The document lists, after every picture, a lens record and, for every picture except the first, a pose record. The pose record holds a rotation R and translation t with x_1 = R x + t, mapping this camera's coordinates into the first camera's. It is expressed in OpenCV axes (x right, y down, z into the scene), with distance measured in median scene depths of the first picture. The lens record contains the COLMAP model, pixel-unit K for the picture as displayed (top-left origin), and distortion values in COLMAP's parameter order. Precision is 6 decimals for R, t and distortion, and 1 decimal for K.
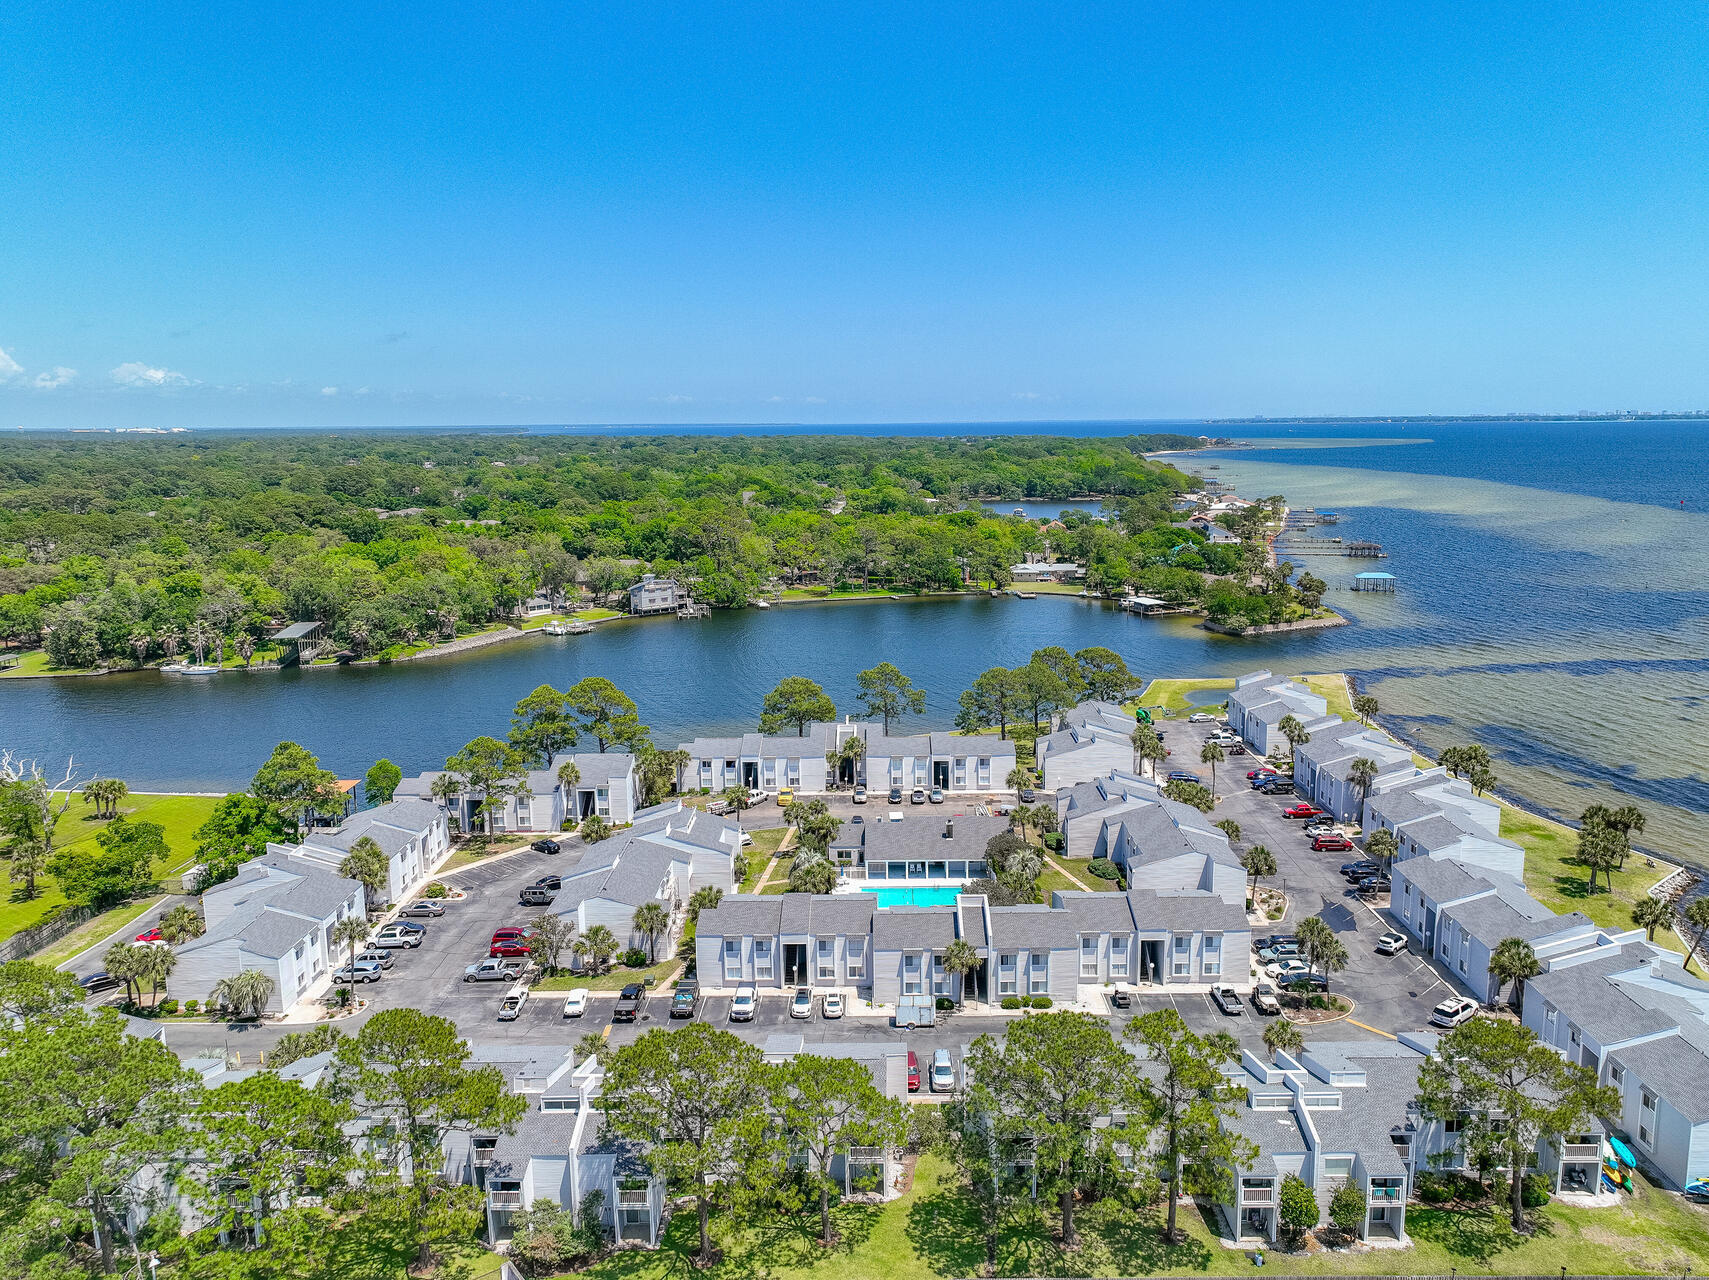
lens RADIAL K [[1231.9, 0, 870.4], [0, 1231.9, 635.6], [0, 0, 1]] dist [0.003053, 0.003875]
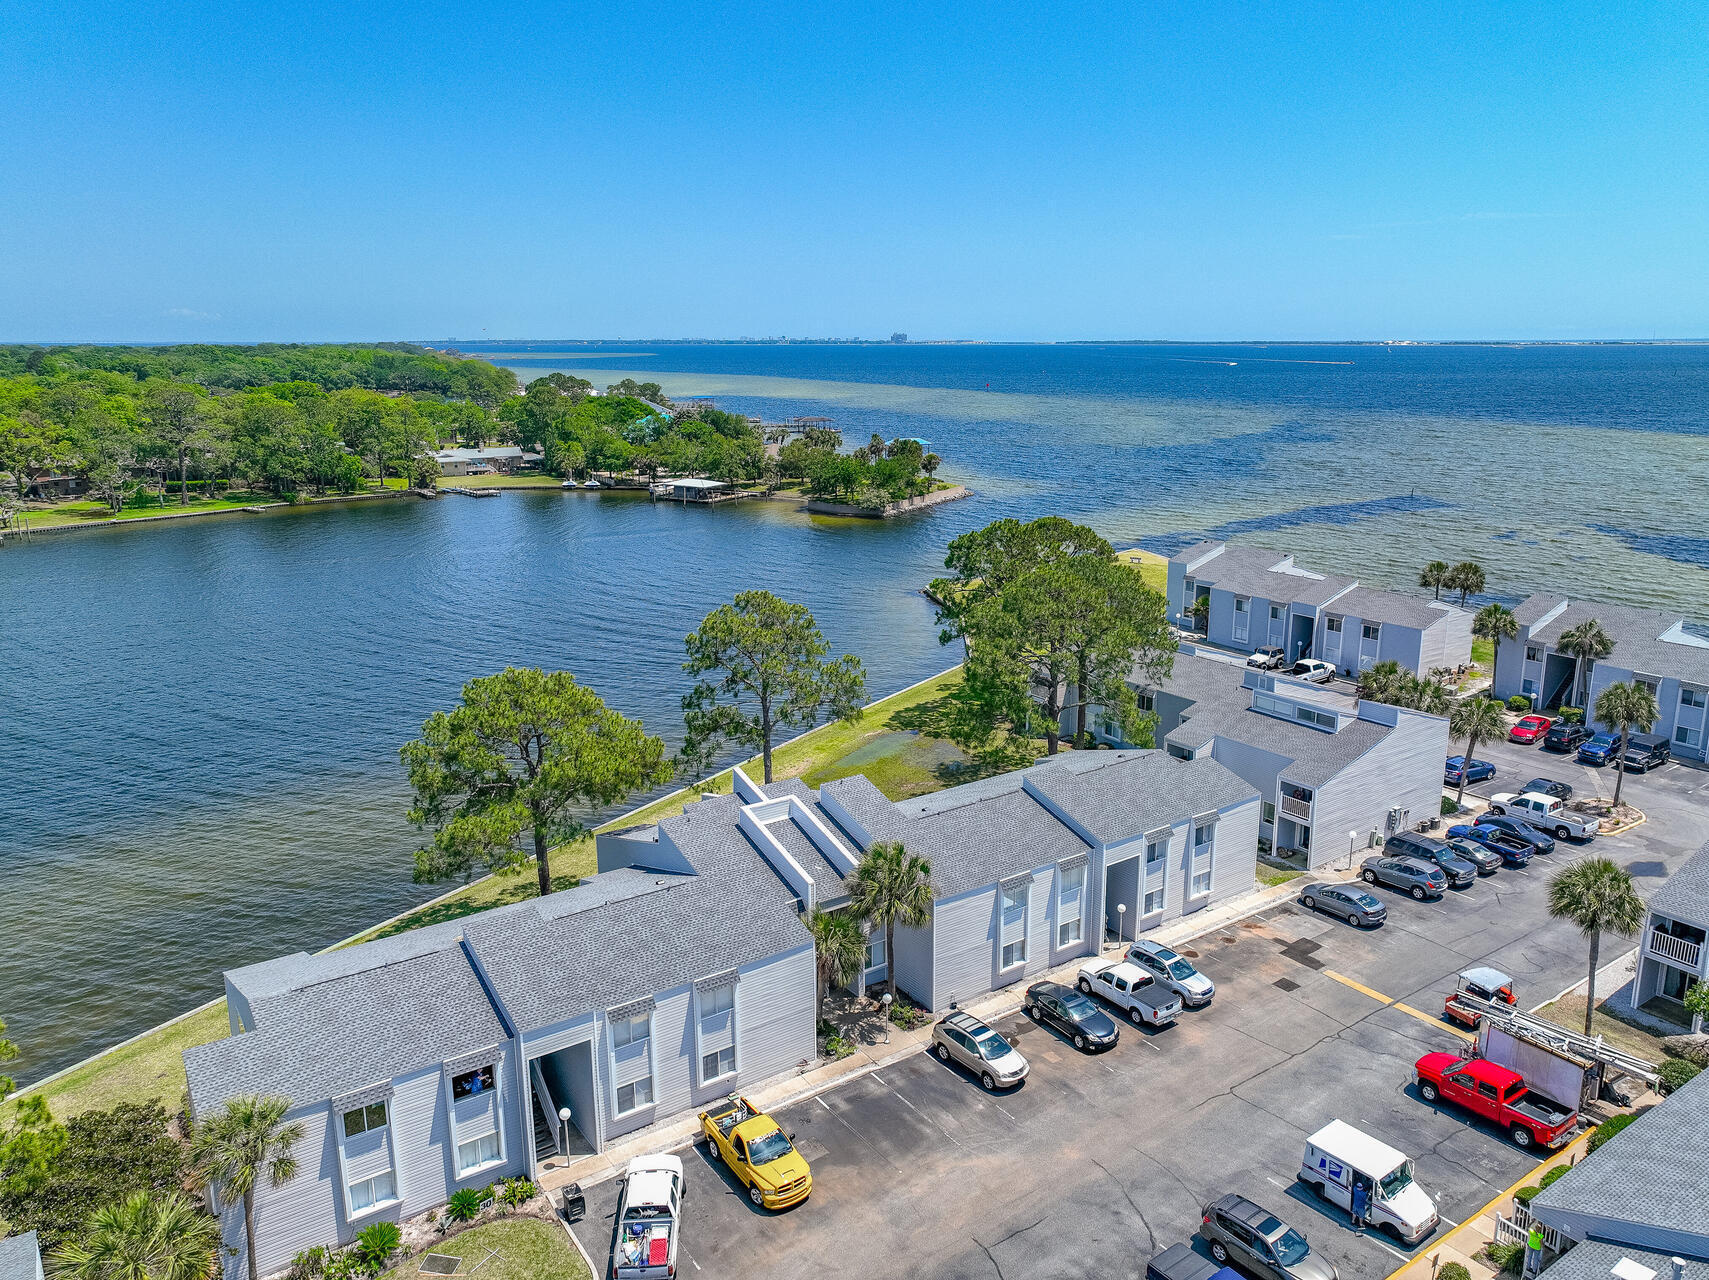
lens RADIAL K [[1231.9, 0, 870.4], [0, 1231.9, 635.6], [0, 0, 1]] dist [0.003053, 0.003875]
pose [[0.809590, -0.126896, 0.573115, -0.143288], [0.093612, 0.991769, 0.087354, 0.006456], [-0.579483, -0.017071, 0.814806, 0.629480]]
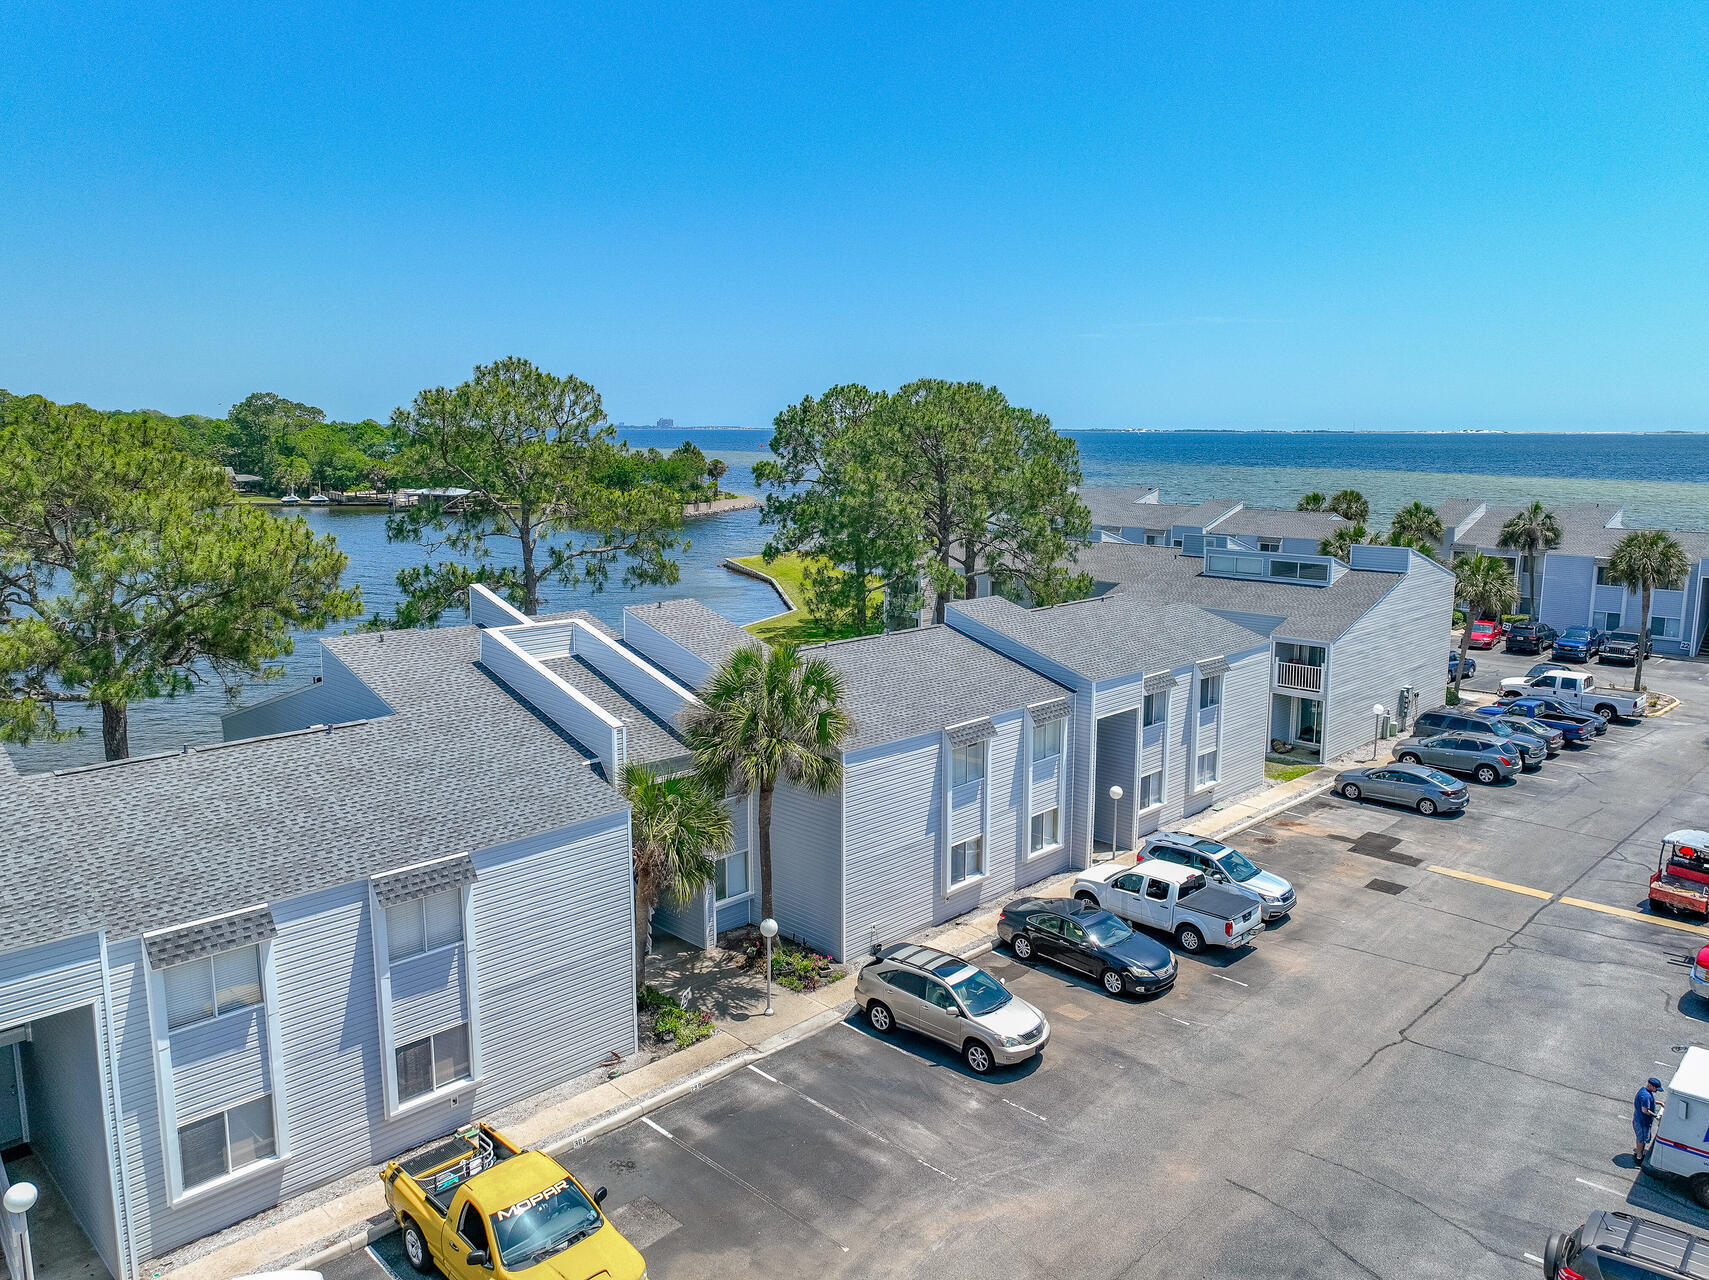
lens RADIAL K [[1231.9, 0, 870.4], [0, 1231.9, 635.6], [0, 0, 1]] dist [0.003053, 0.003875]
pose [[0.687197, -0.104217, 0.718957, -0.095283], [0.111674, 0.993048, 0.037207, 0.062336], [-0.717837, 0.054720, 0.694058, 0.720882]]
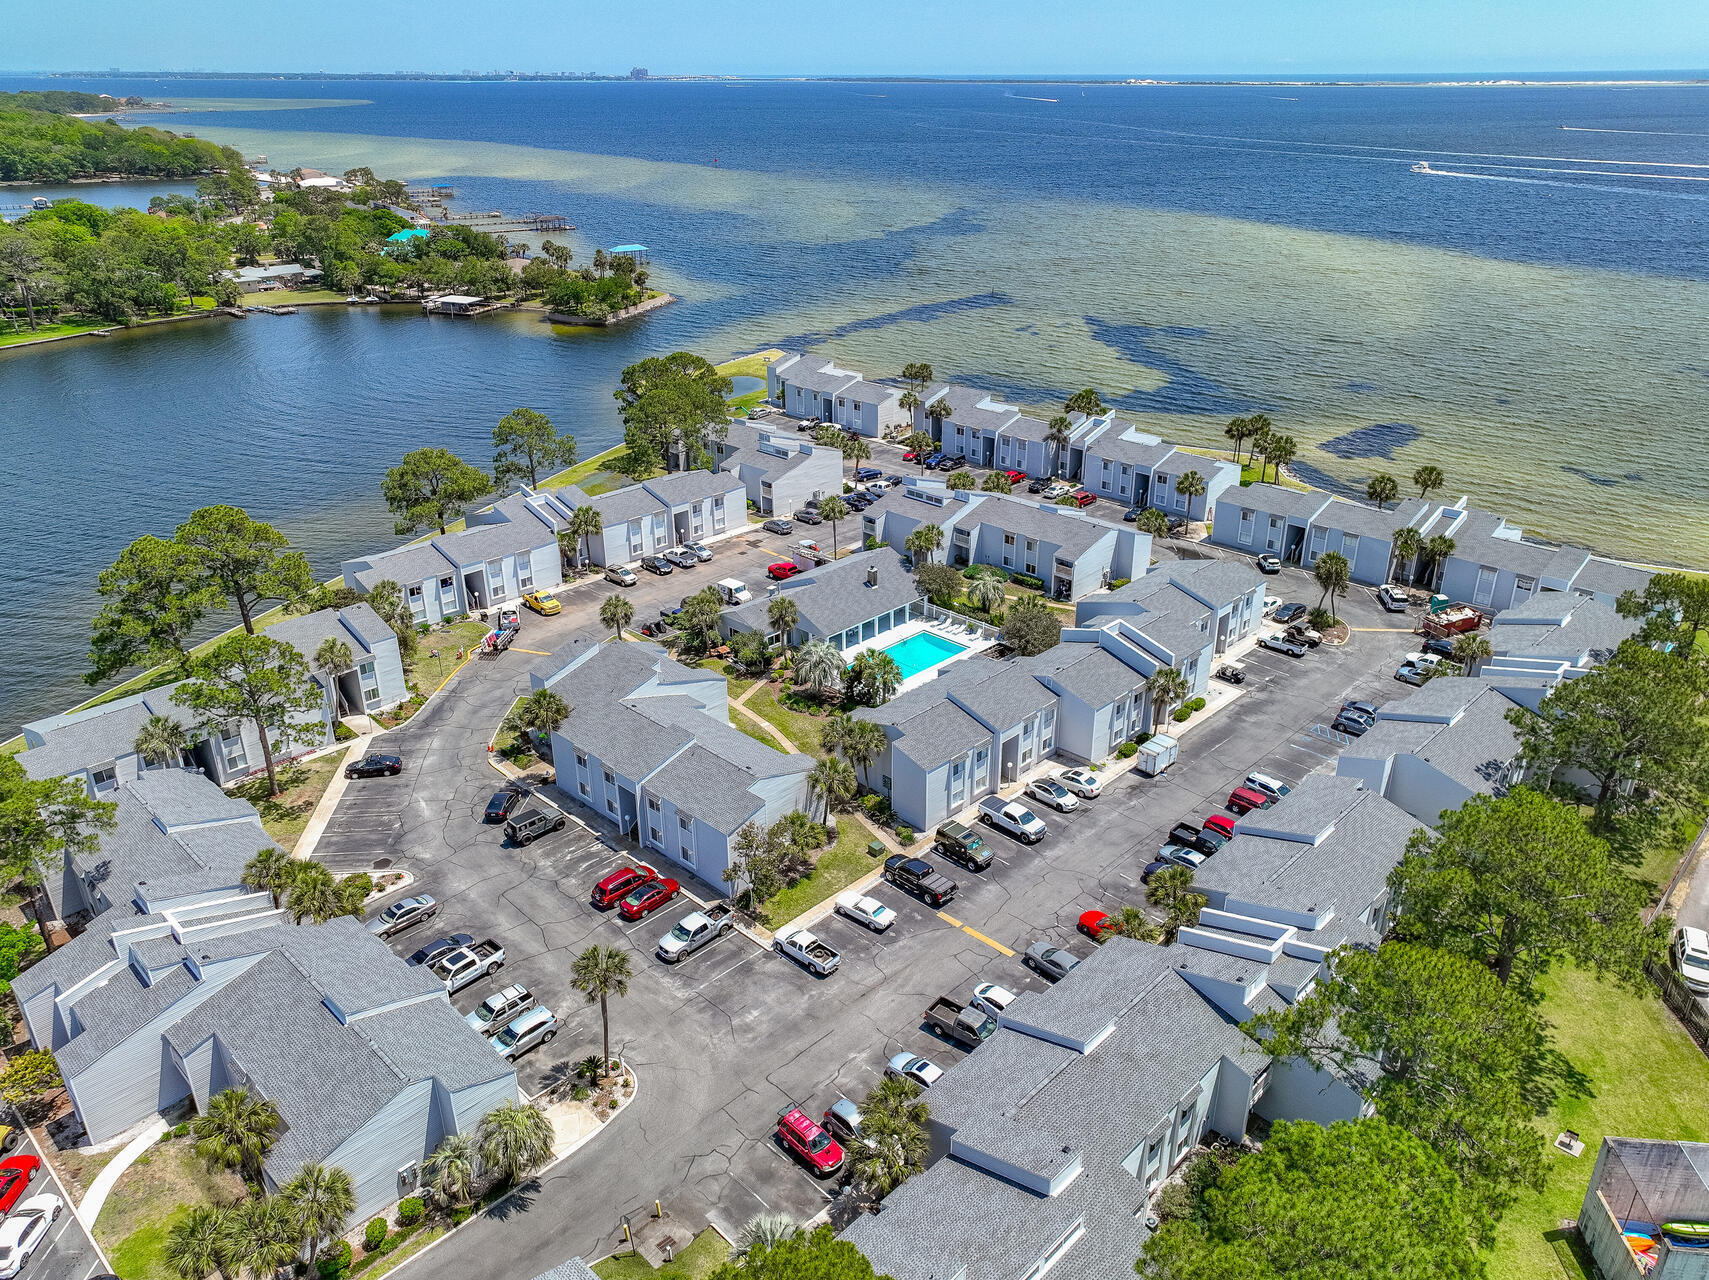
lens RADIAL K [[1230.2, 0, 885.3], [0, 1230.2, 636.8], [0, 0, 1]] dist [-0.005513, 0.005810]
pose [[0.675892, -0.293712, 0.675946, -0.356727], [0.114214, 0.947821, 0.297641, -0.041124], [-0.728097, -0.123971, 0.674171, 0.264241]]
